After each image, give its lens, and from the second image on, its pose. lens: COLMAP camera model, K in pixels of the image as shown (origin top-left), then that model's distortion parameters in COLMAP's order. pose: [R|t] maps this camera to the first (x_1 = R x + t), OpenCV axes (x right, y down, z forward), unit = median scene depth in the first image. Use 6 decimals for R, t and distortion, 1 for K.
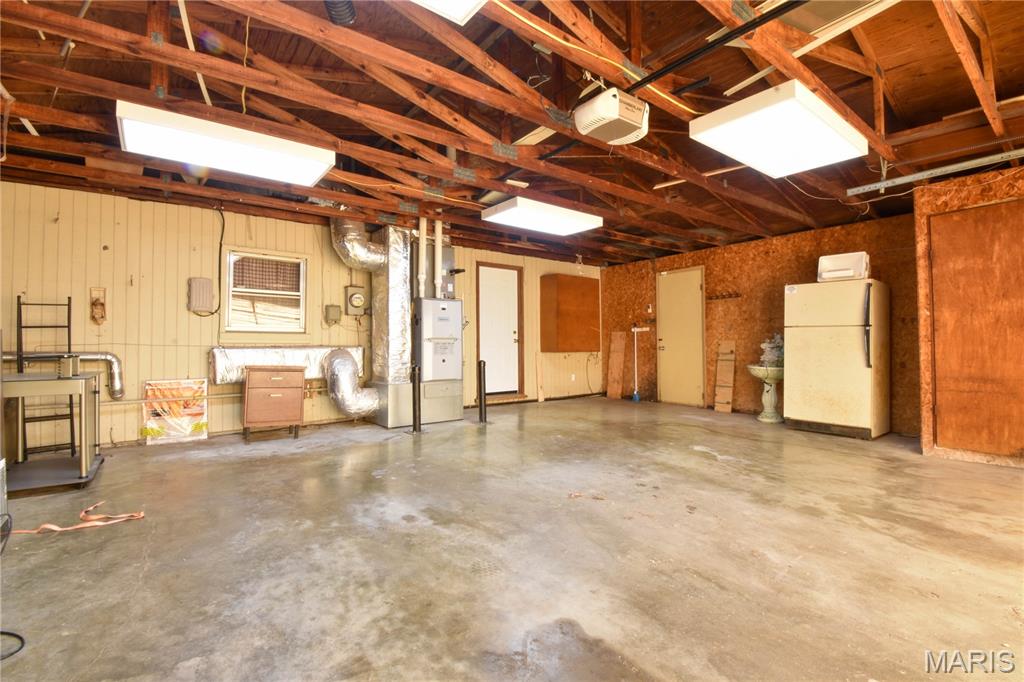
lens RADIAL K [[458.0, 0, 514.6], [0, 458.0, 333.8], [0, 0, 1]] dist [0.013088, -0.020914]
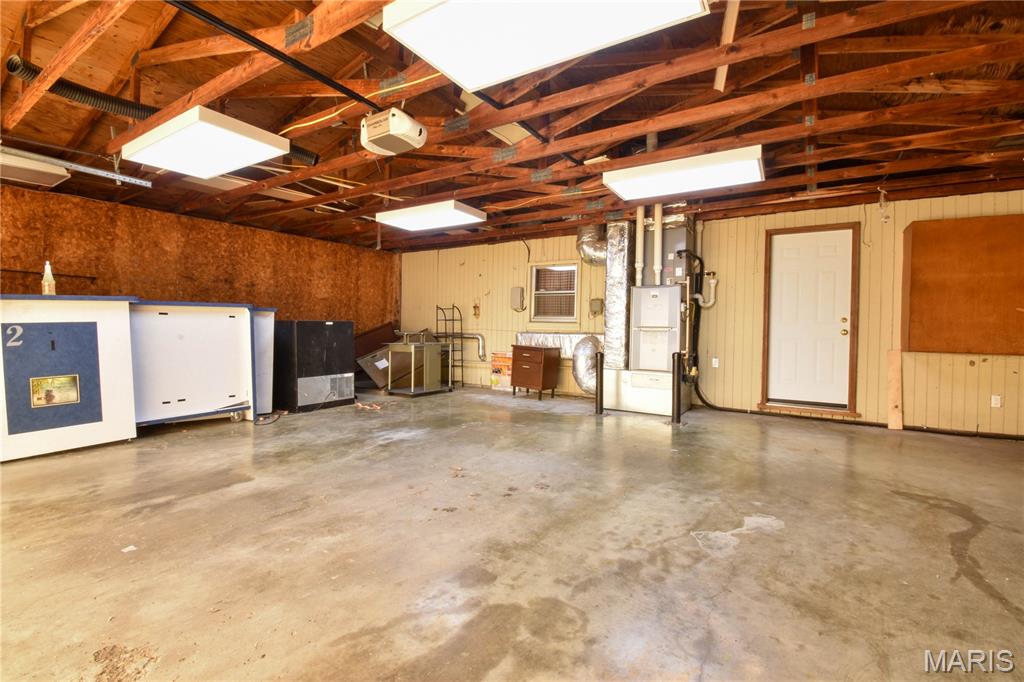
lens RADIAL K [[450.4, 0, 513.6], [0, 450.4, 337.7], [0, 0, 1]] dist [0.016921, -0.023520]
pose [[0.345318, 0.025149, -0.938149, 1.162497], [0.001047, 0.999630, 0.027182, 0.010900], [0.938485, -0.010368, 0.345164, 0.744934]]
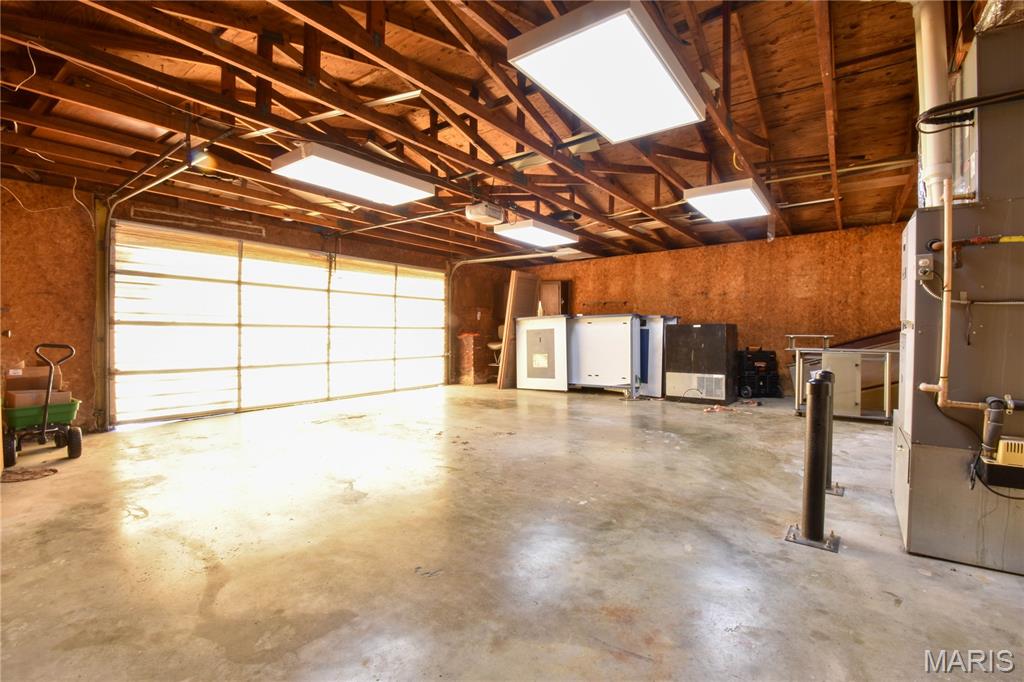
lens RADIAL K [[455.2, 0, 514.2], [0, 455.2, 333.5], [0, 0, 1]] dist [0.011842, -0.020325]
pose [[-0.963218, 0.004710, -0.268681, 0.506060], [0.007258, 0.999938, -0.008491, 0.046881], [0.268625, -0.010129, -0.963192, 2.363012]]
